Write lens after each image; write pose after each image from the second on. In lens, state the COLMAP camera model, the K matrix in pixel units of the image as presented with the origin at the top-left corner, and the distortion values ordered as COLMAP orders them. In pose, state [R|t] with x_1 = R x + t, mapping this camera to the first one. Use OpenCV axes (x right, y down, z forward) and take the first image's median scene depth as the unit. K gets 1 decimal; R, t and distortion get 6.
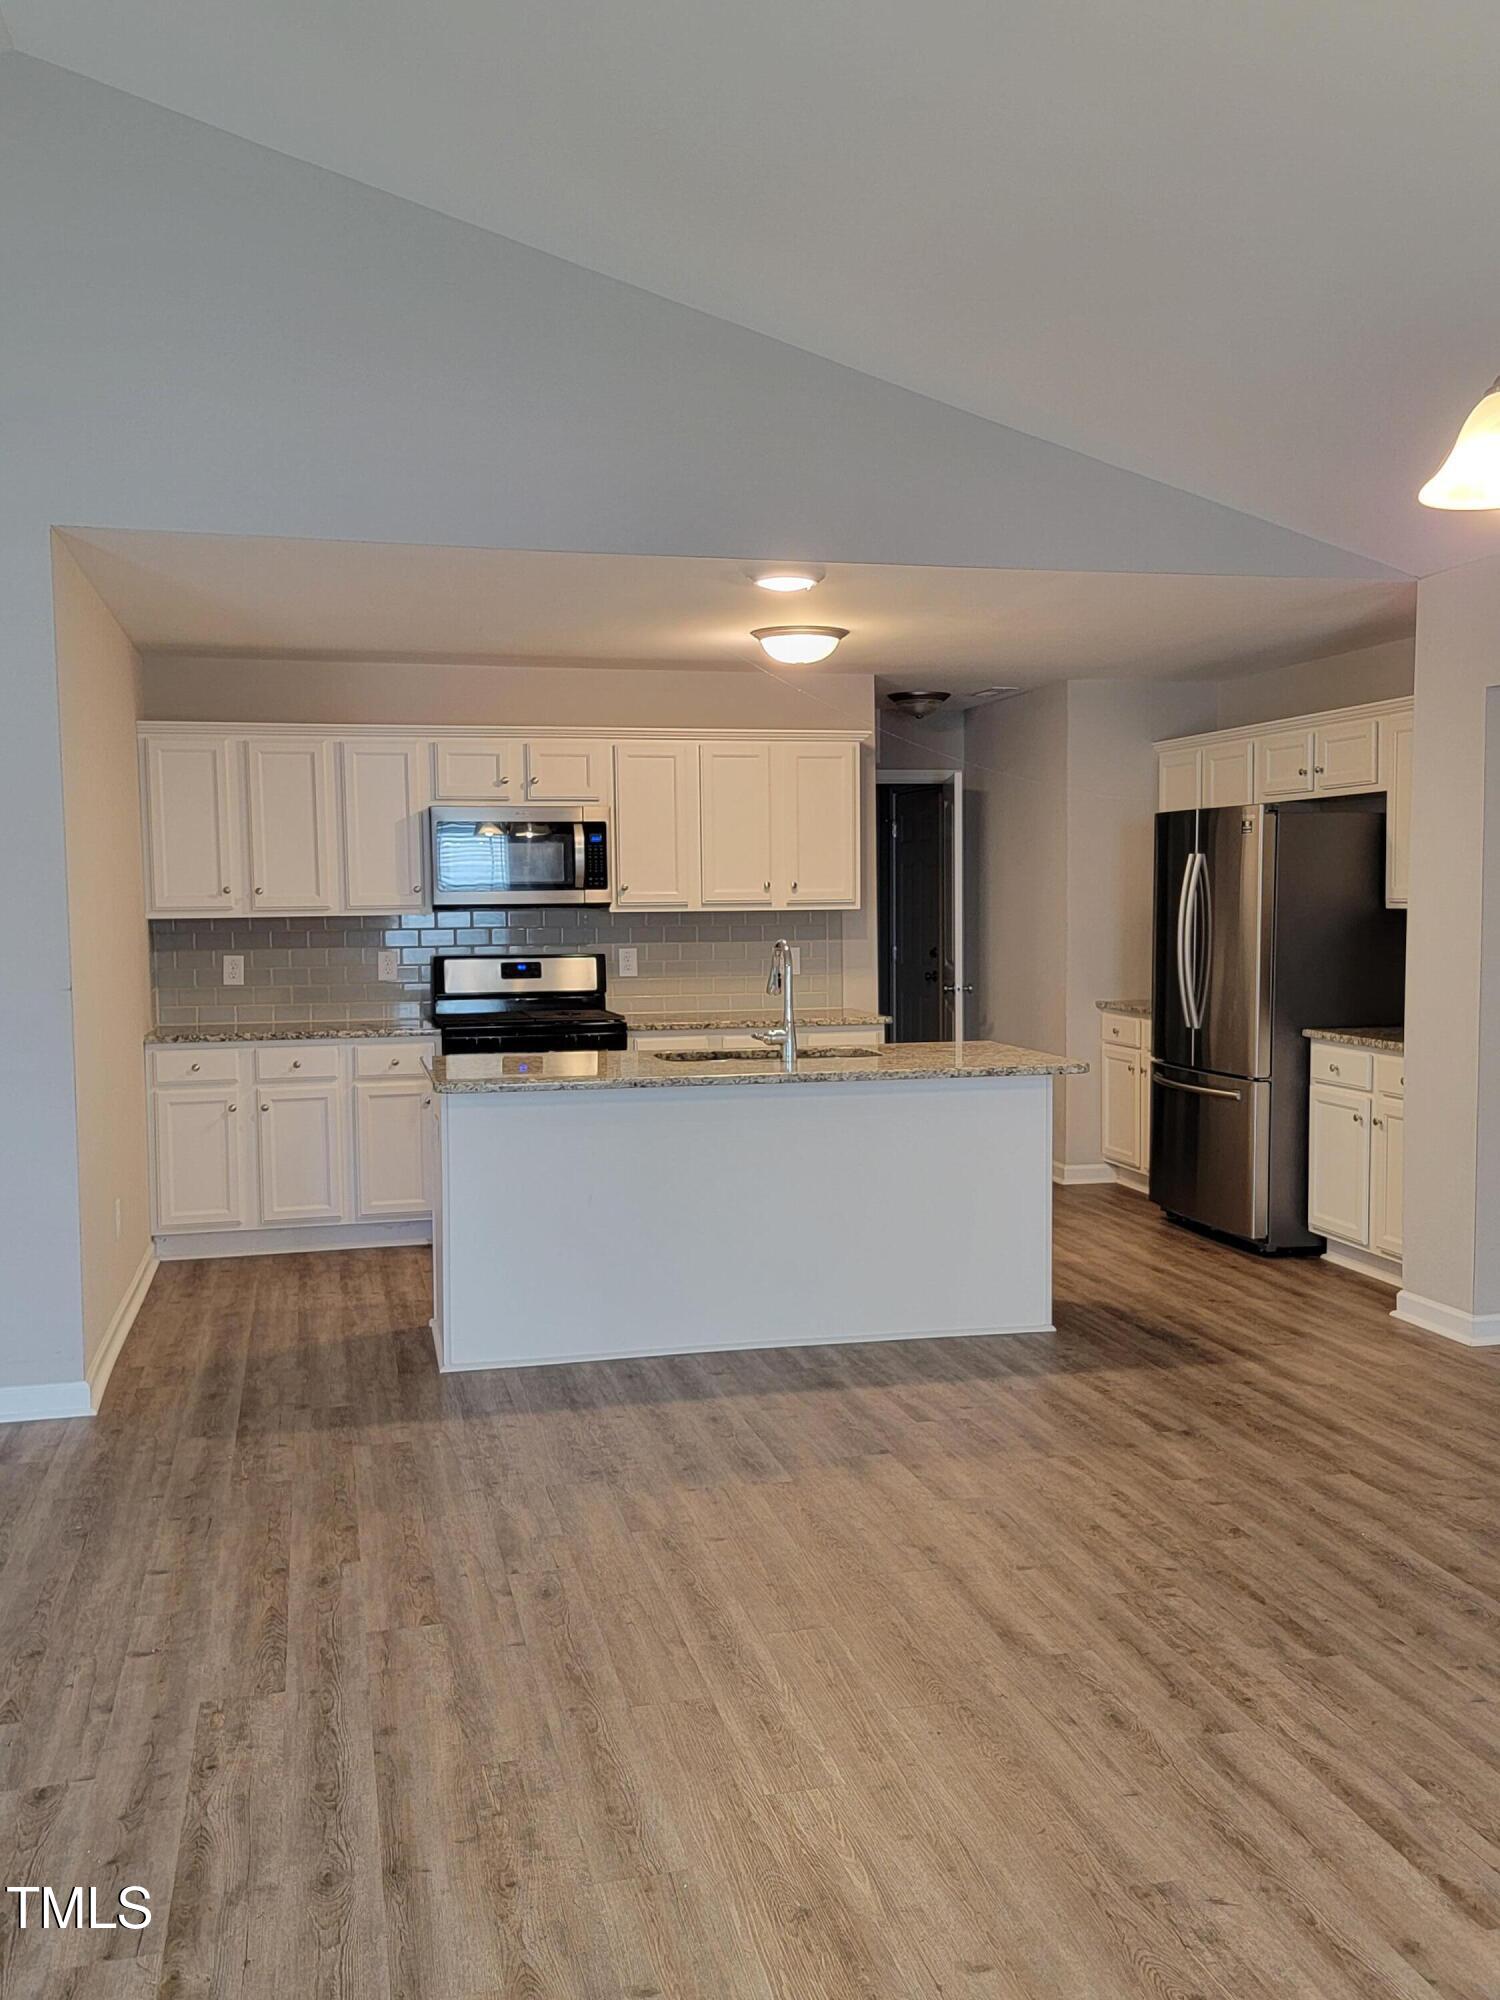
lens RADIAL K [[1783.7, 0, 754.7], [0, 1783.7, 1004.0], [0, 0, 1]] dist [0.014890, 0.002366]
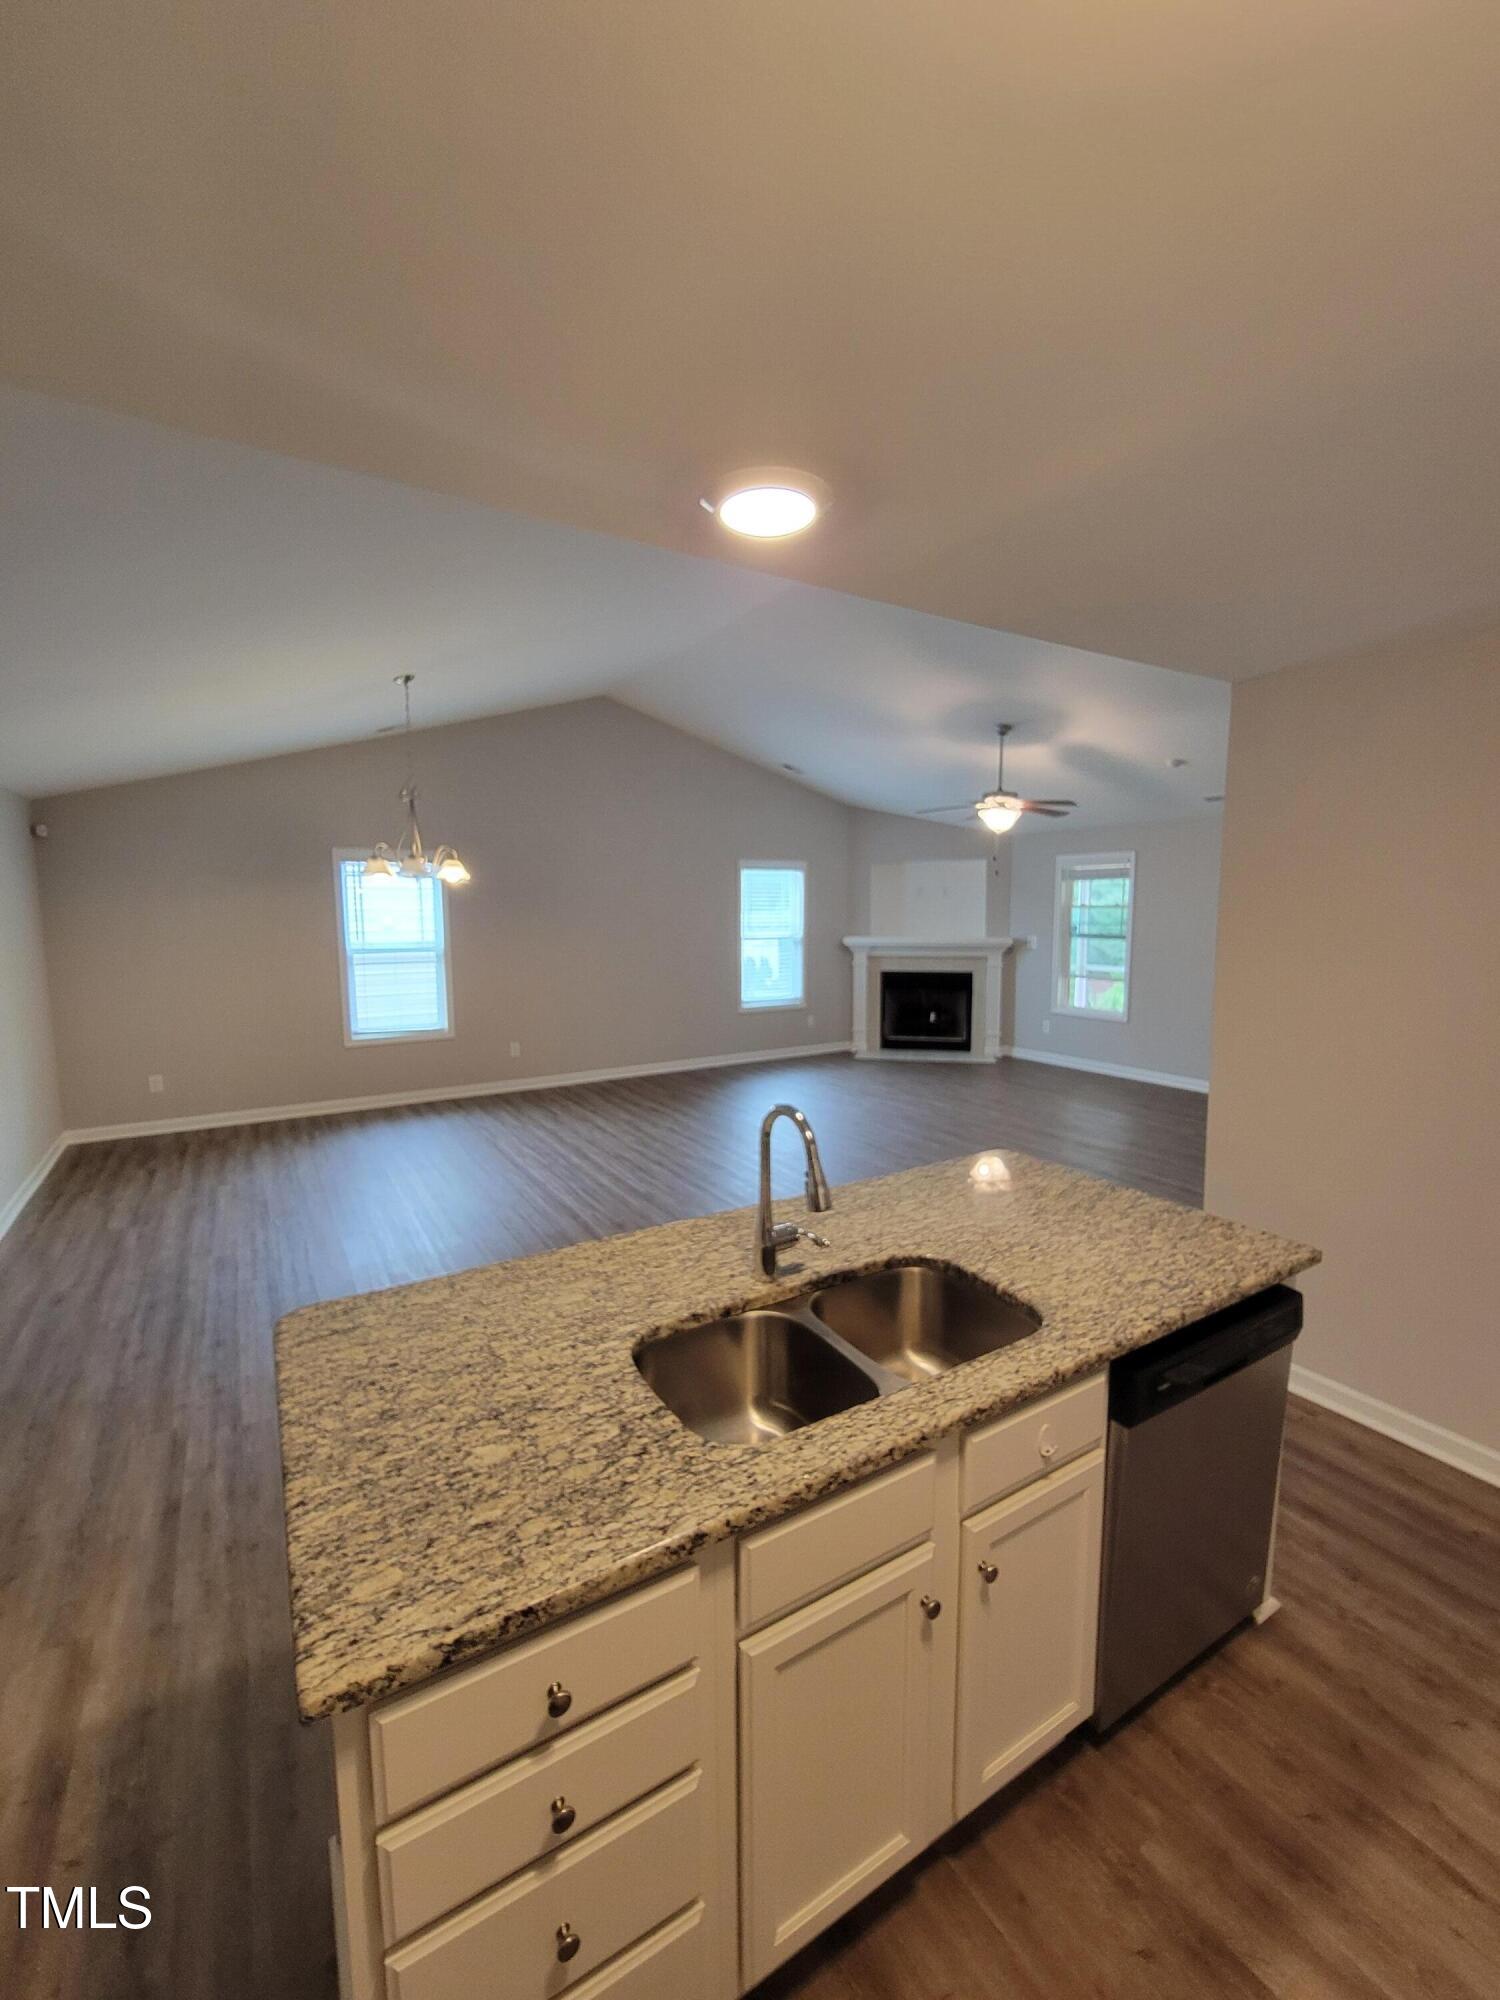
lens RADIAL K [[813.8, 0, 751.6], [0, 813.8, 999.8], [0, 0, 1]] dist [-0.000120, 0.001991]
pose [[-0.950154, 0.049066, -0.307897, 0.088757], [-0.008102, 0.983320, 0.181703, -0.097633], [0.311677, 0.175141, -0.933908, 0.997011]]
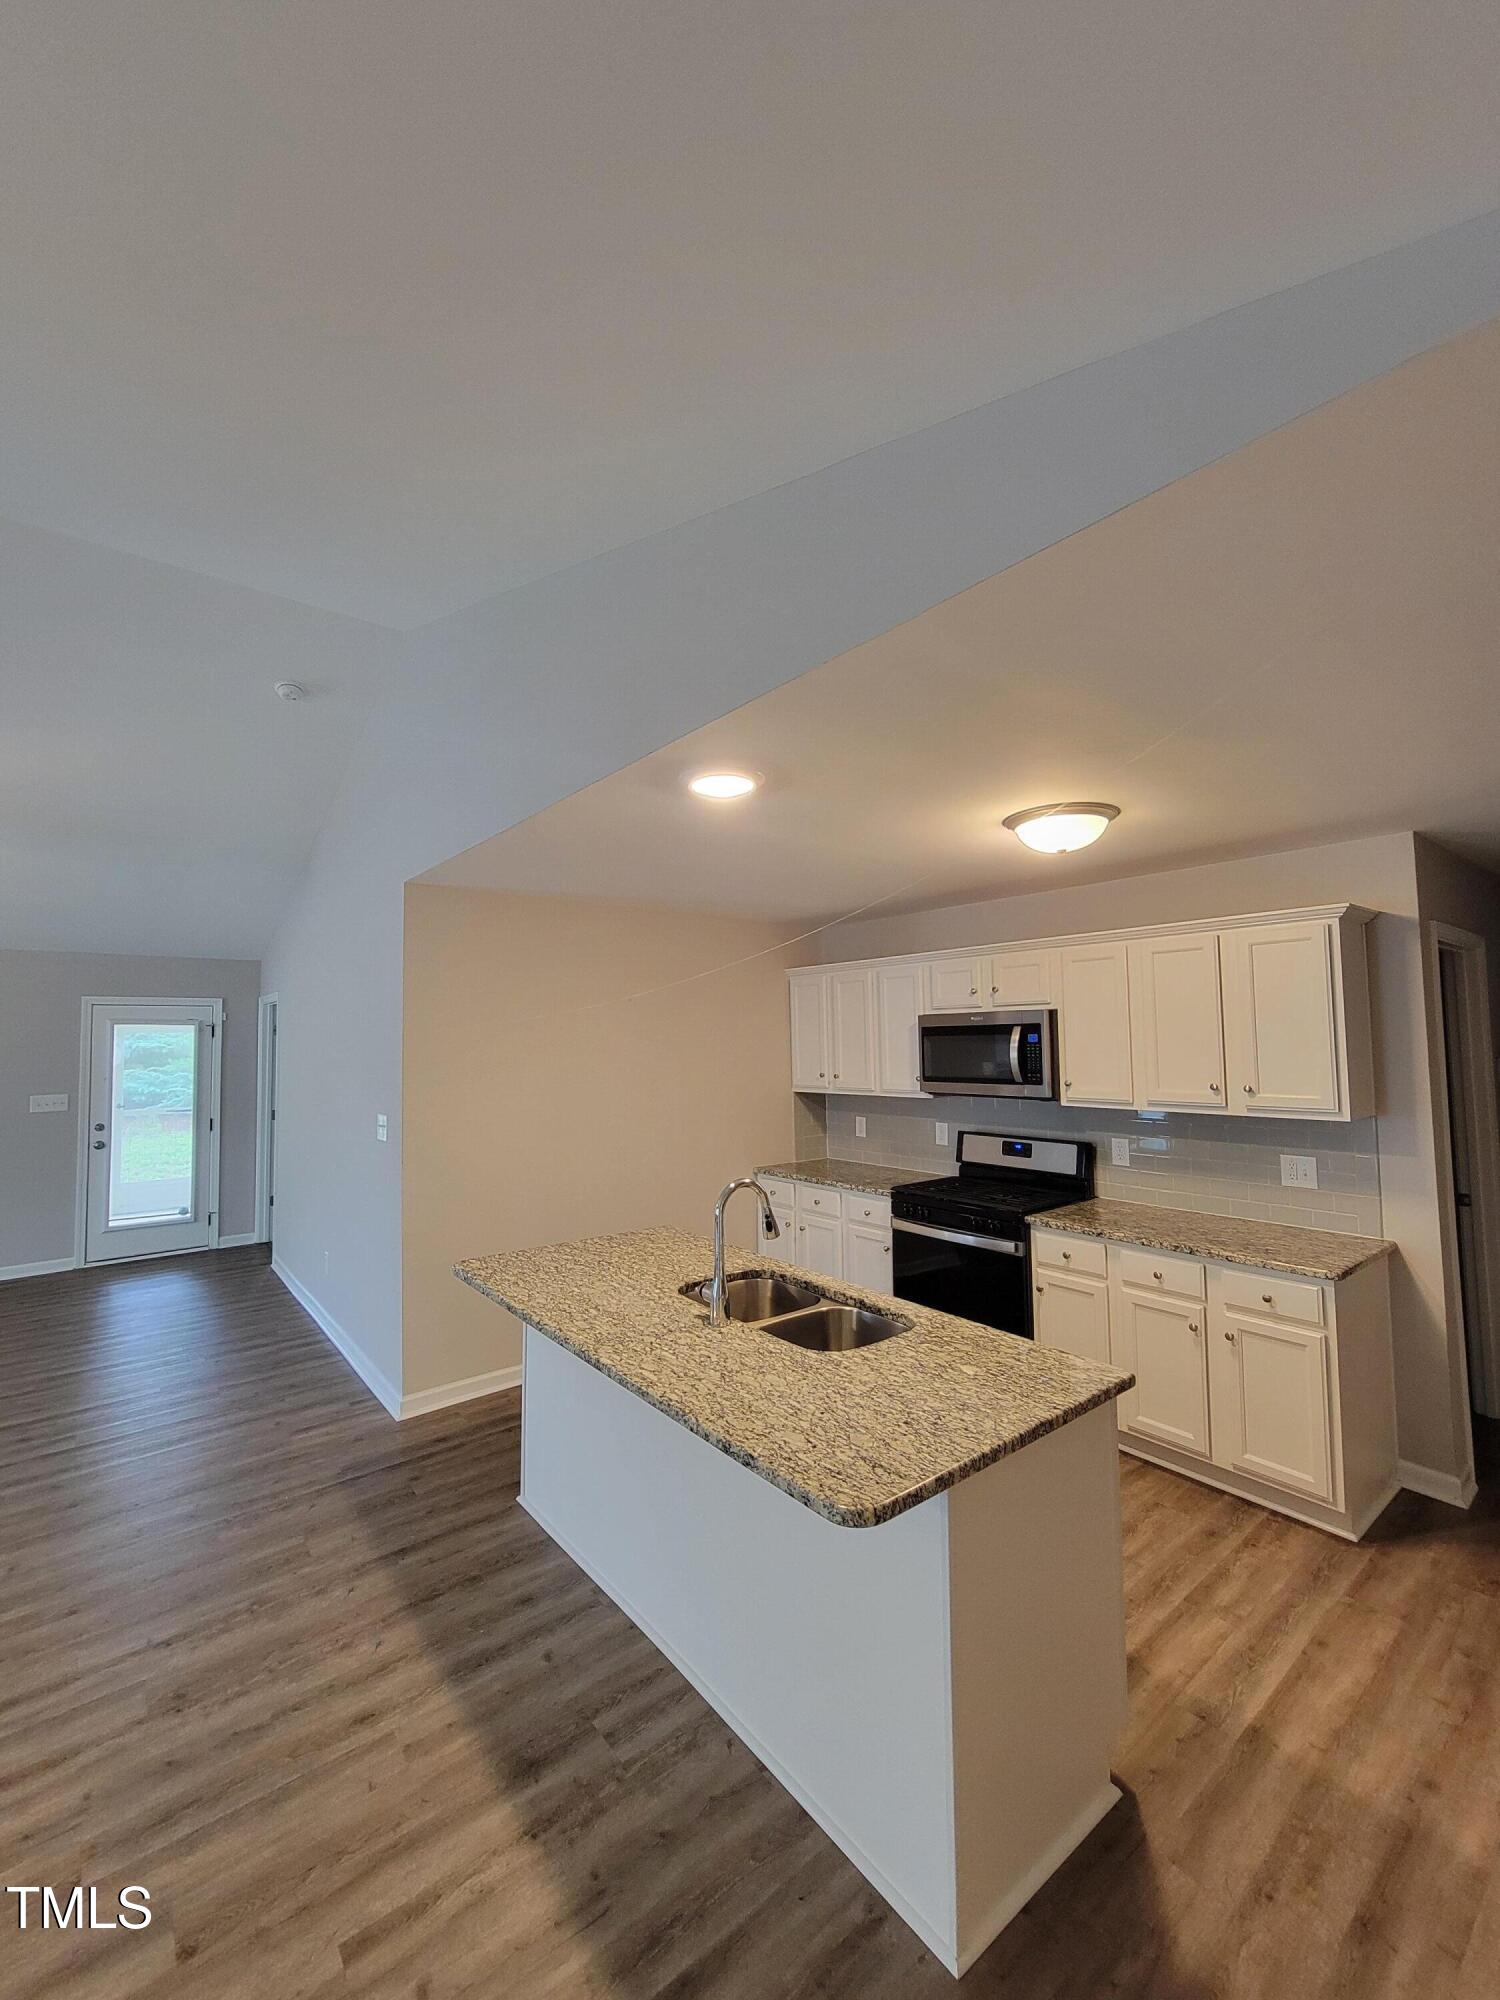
lens RADIAL K [[813.8, 0, 753.6], [0, 813.8, 999.5], [0, 0, 1]] dist [-0.000120, 0.001991]
pose [[0.417990, -0.045724, -0.907300, 0.307698], [-0.046396, 0.996355, -0.071586, -0.075927], [0.907266, 0.072017, 0.414345, 0.663707]]
